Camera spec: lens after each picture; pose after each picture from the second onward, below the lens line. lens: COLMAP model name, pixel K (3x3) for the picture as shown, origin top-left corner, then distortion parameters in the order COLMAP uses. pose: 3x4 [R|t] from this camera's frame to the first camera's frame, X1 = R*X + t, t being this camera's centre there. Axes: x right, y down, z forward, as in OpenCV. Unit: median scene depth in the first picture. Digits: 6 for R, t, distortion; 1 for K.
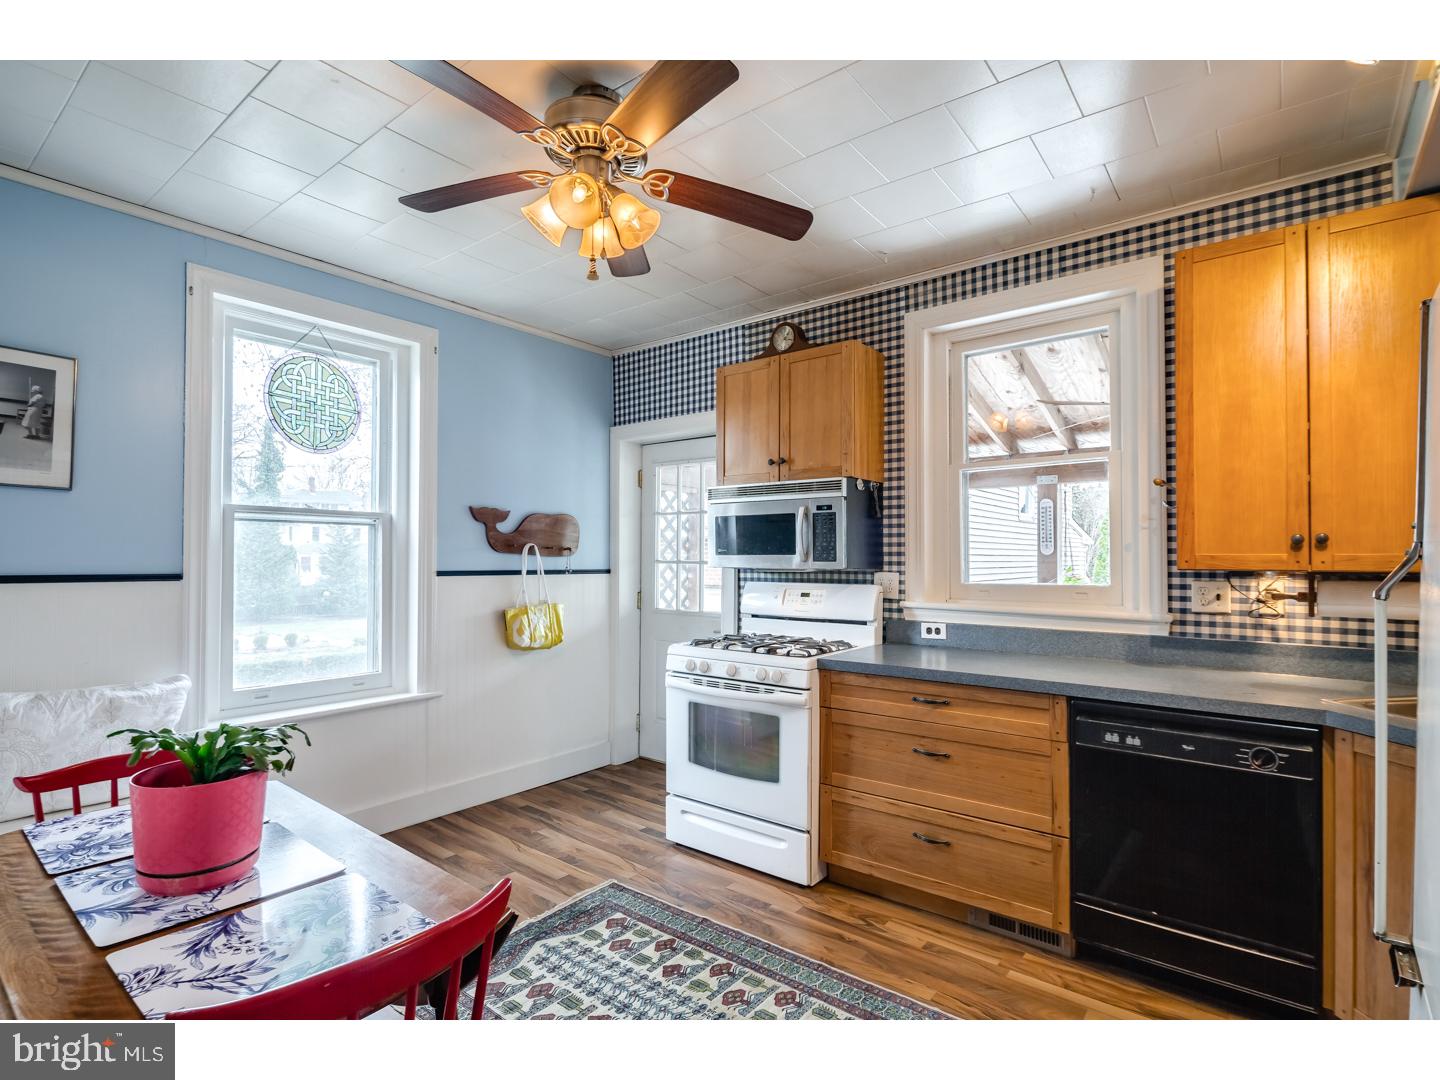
lens RADIAL K [[703.6, 0, 728.9], [0, 703.6, 546.2], [0, 0, 1]] dist [0.005987, -0.002168]
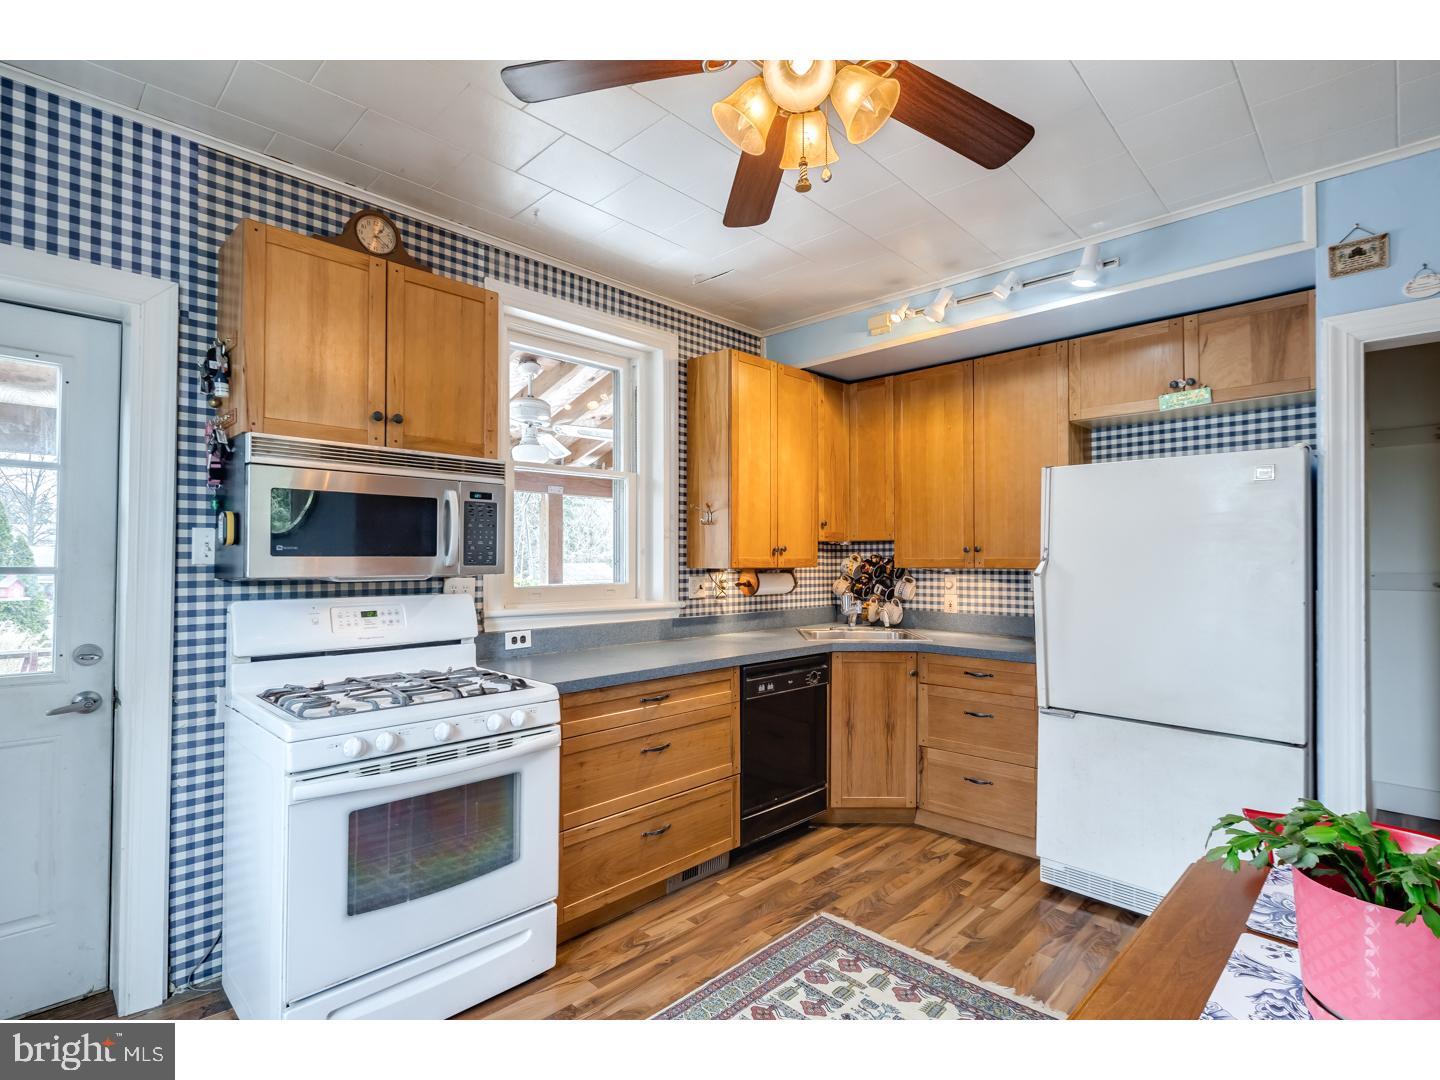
lens RADIAL K [[703.6, 0, 727.7], [0, 703.6, 548.1], [0, 0, 1]] dist [0.005987, -0.002168]
pose [[0.108342, 0.013699, 0.994019, -0.659293], [-0.018861, 0.999753, -0.011723, 0.007097], [-0.993935, -0.017478, 0.108574, 0.701230]]
